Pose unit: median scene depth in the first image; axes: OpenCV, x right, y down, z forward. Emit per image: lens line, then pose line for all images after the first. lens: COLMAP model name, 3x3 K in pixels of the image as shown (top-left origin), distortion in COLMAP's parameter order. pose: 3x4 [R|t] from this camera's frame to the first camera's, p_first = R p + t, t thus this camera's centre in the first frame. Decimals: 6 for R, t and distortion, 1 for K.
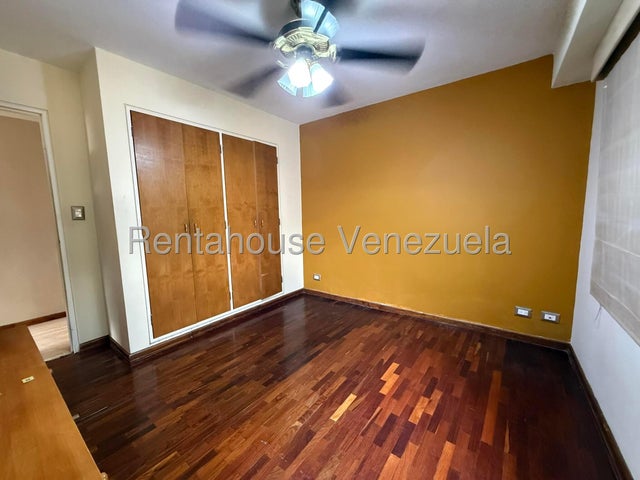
lens RADIAL K [[253.5, 0, 320.0], [0, 253.5, 240.0], [0, 0, 1]] dist [0.000922, 0.000003]
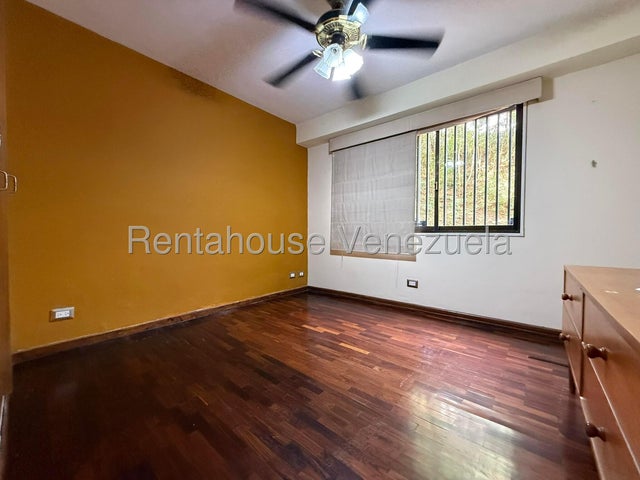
lens RADIAL K [[253.5, 0, 320.0], [0, 253.5, 240.0], [0, 0, 1]] dist [0.000922, 0.000003]
pose [[0.065200, 0.000713, 0.997872, -0.899485], [0.107599, 0.994164, -0.007741, 0.114000], [-0.992054, 0.107875, 0.064743, 0.830543]]
